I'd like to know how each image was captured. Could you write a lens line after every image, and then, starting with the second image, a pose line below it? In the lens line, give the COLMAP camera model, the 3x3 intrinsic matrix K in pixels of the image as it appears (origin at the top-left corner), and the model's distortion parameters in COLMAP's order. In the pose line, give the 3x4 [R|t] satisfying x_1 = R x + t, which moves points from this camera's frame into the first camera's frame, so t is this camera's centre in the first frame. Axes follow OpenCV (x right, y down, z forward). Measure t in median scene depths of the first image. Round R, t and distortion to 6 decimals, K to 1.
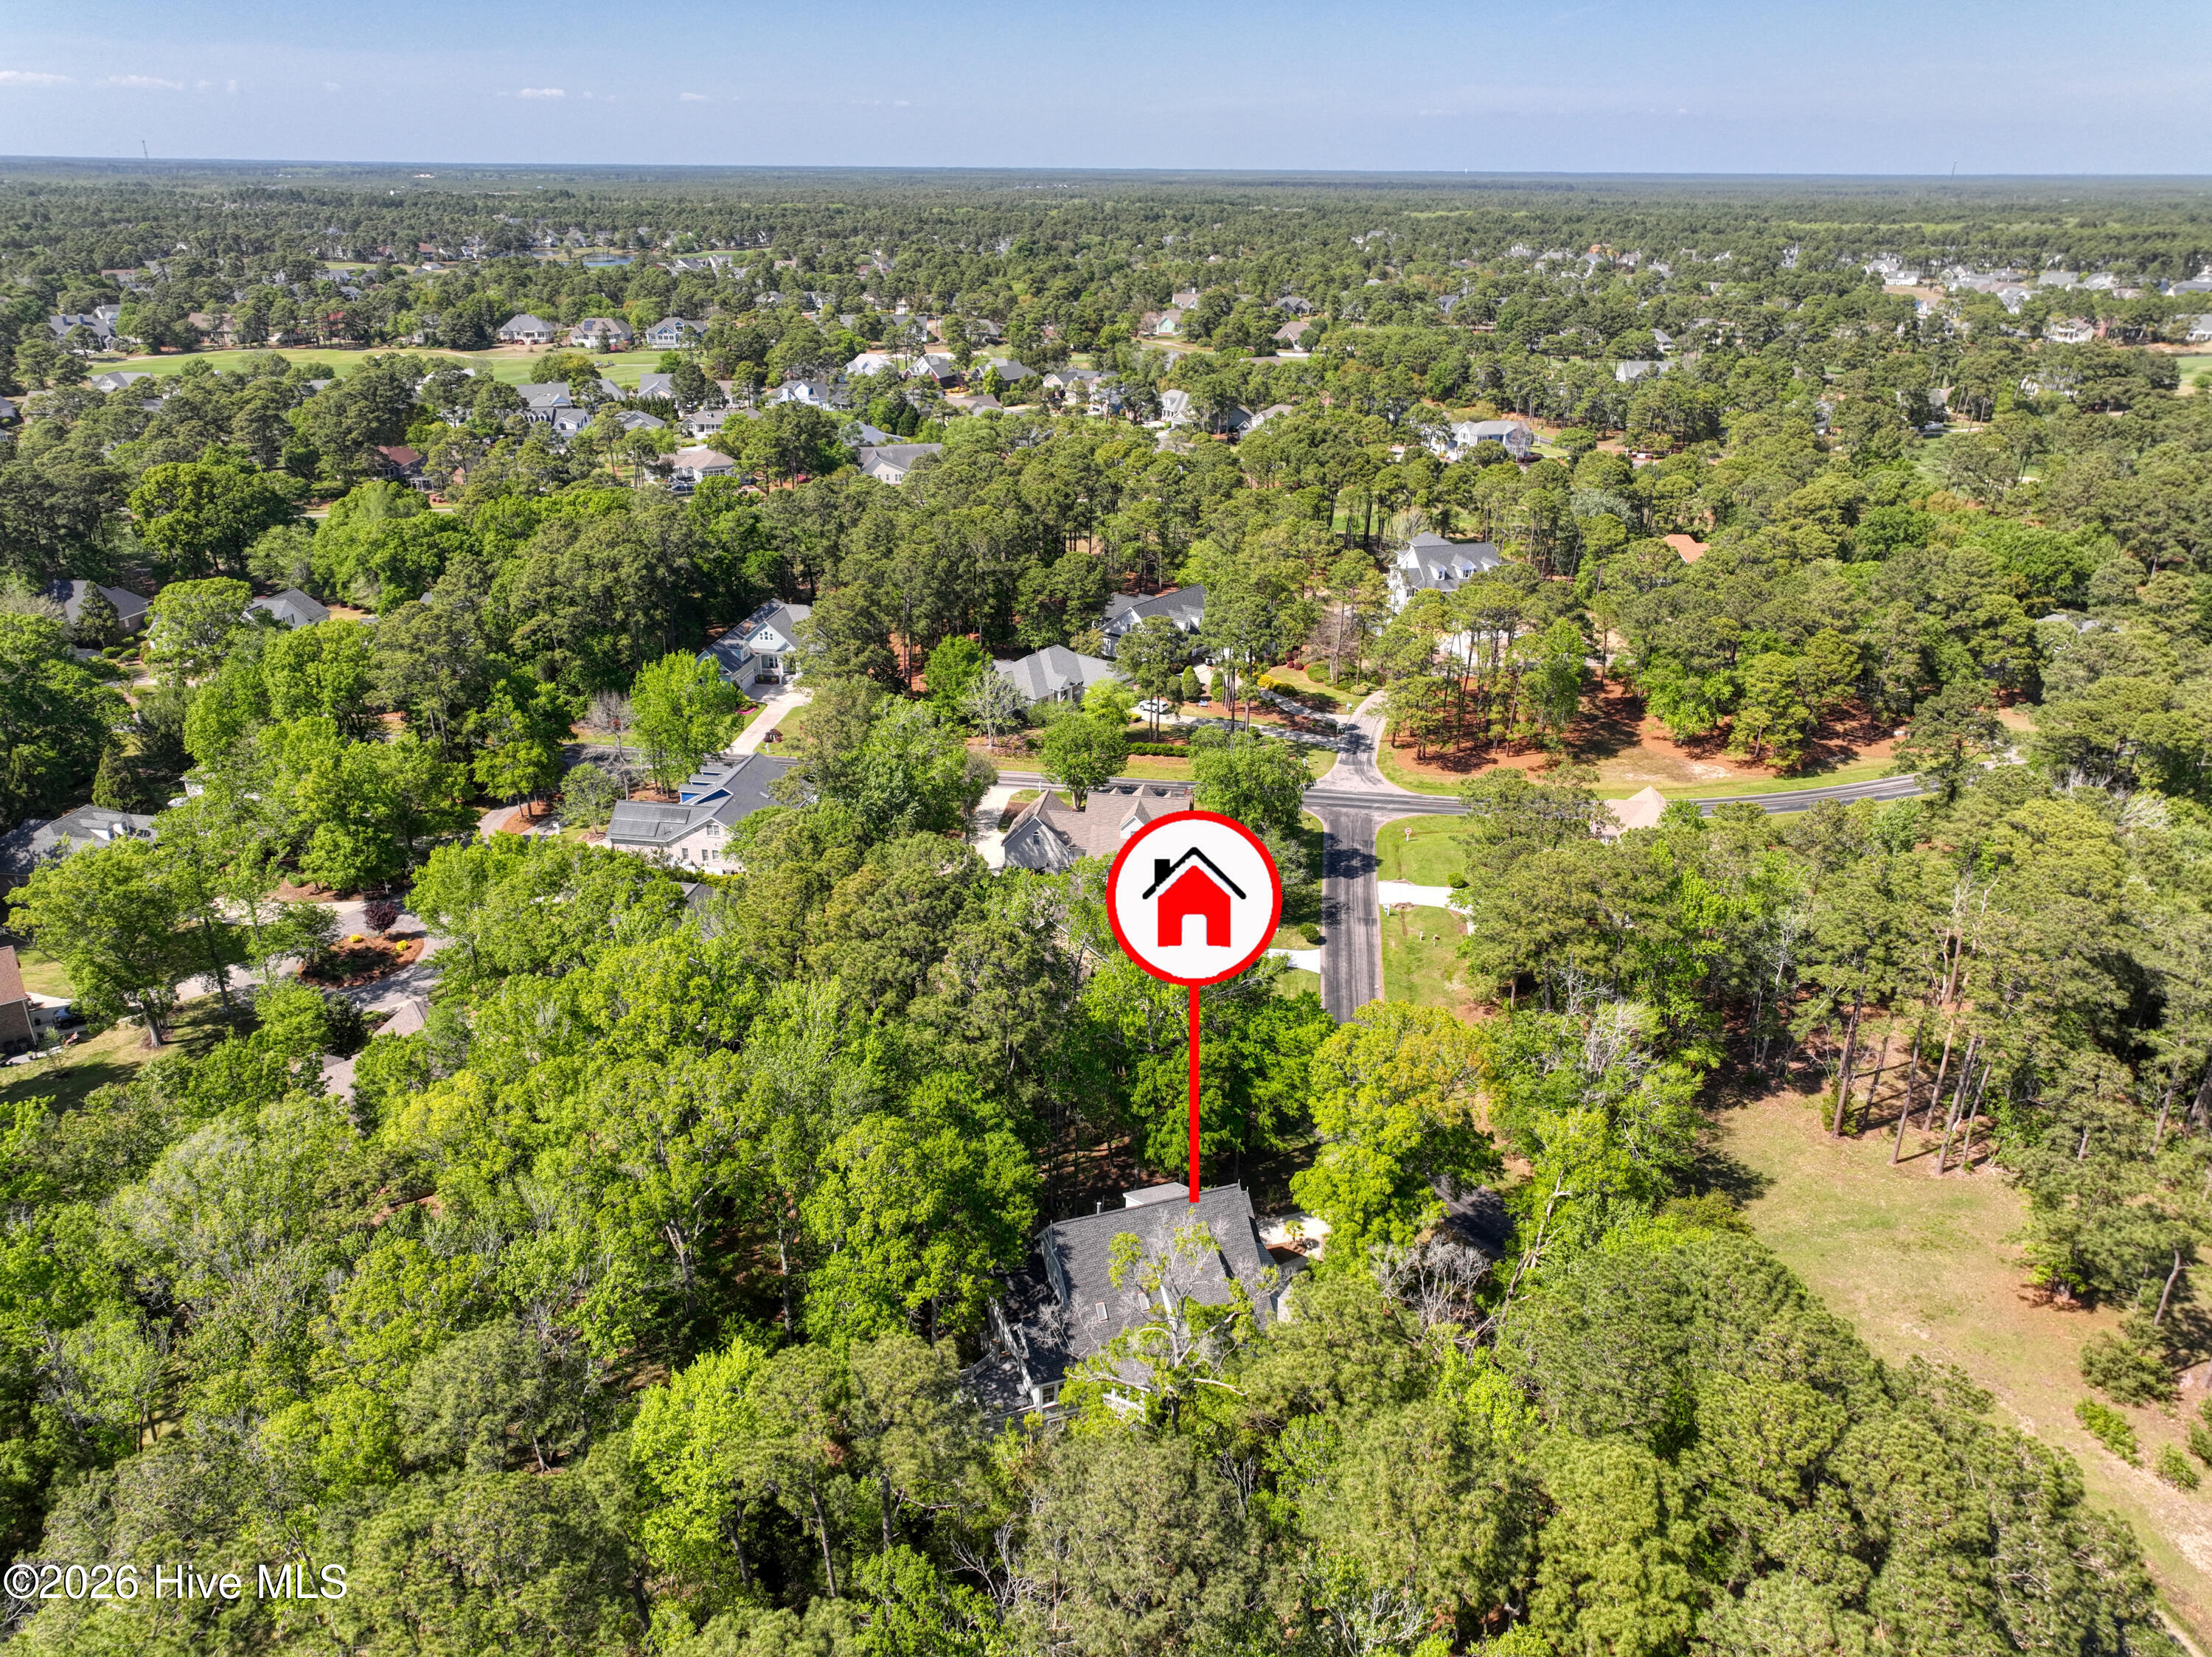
lens RADIAL K [[1558.0, 0, 1103.1], [0, 1558.0, 821.9], [0, 0, 1]] dist [0.001264, 0.021342]
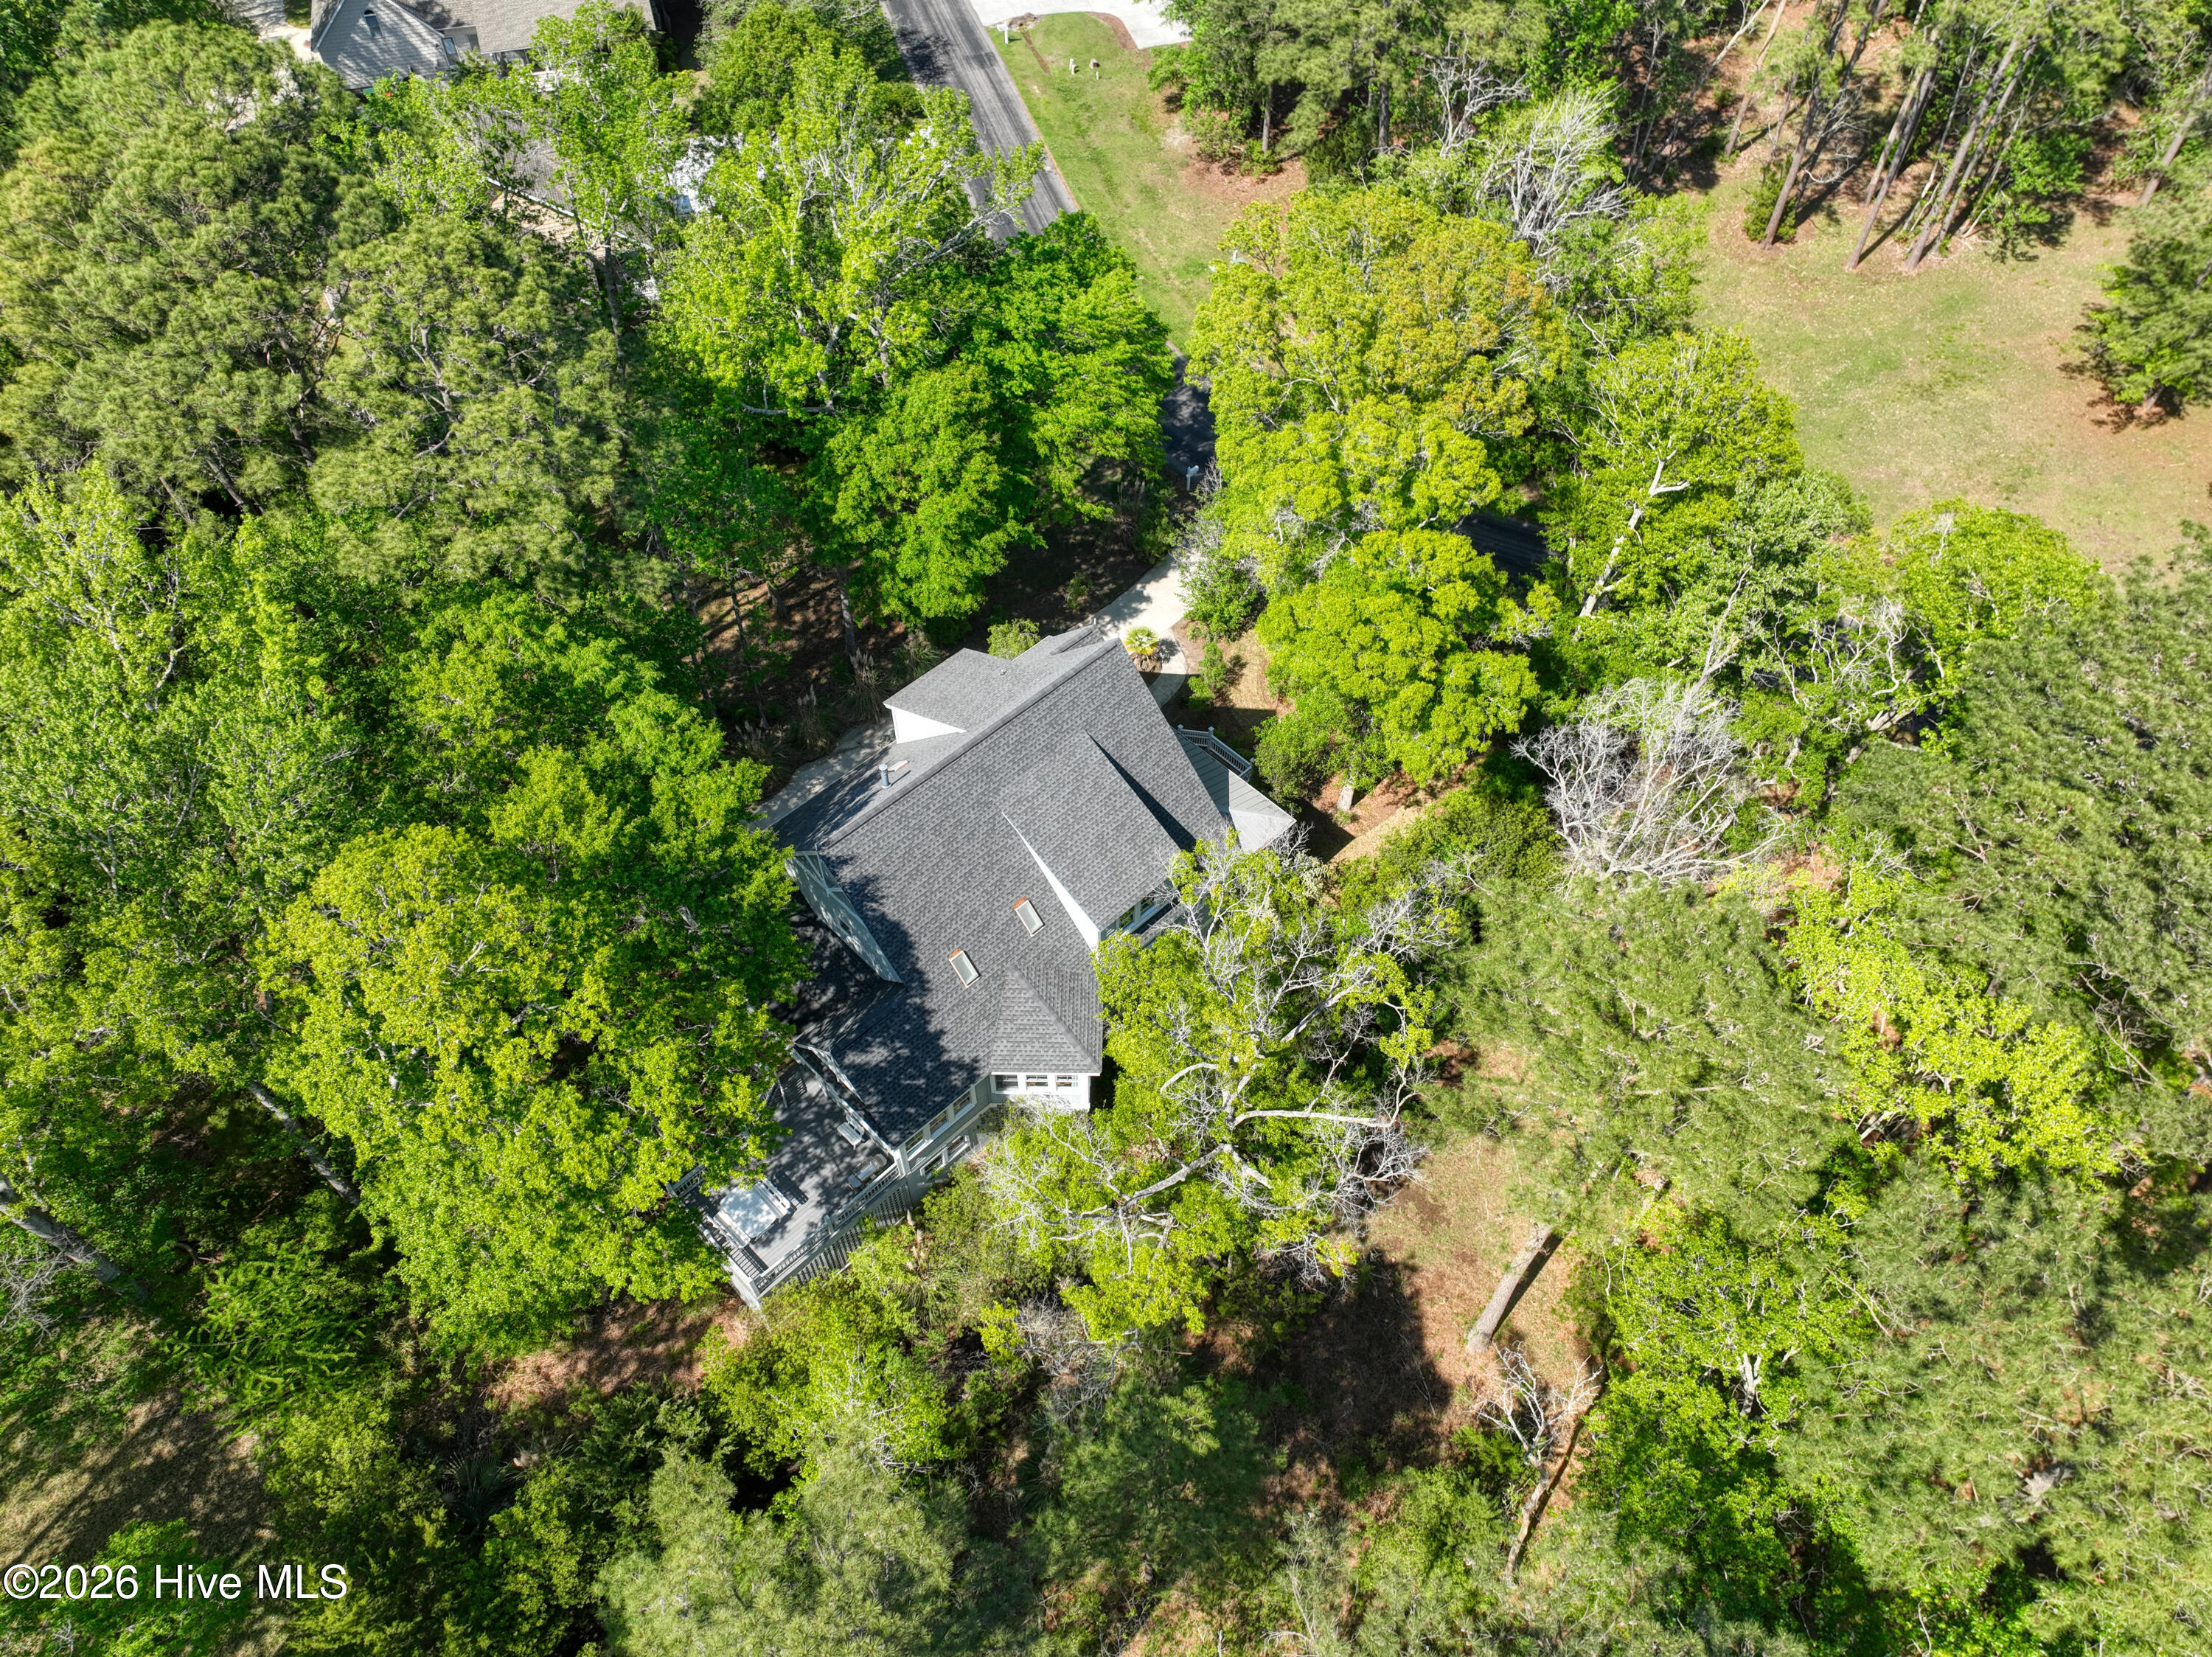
lens RADIAL K [[1558.0, 0, 1103.1], [0, 1558.0, 821.9], [0, 0, 1]] dist [0.001264, 0.021342]
pose [[0.909616, -0.333300, 0.248013, -0.061555], [0.169701, 0.842983, 0.510472, 0.016024], [-0.379211, -0.422245, 0.823352, 0.502614]]
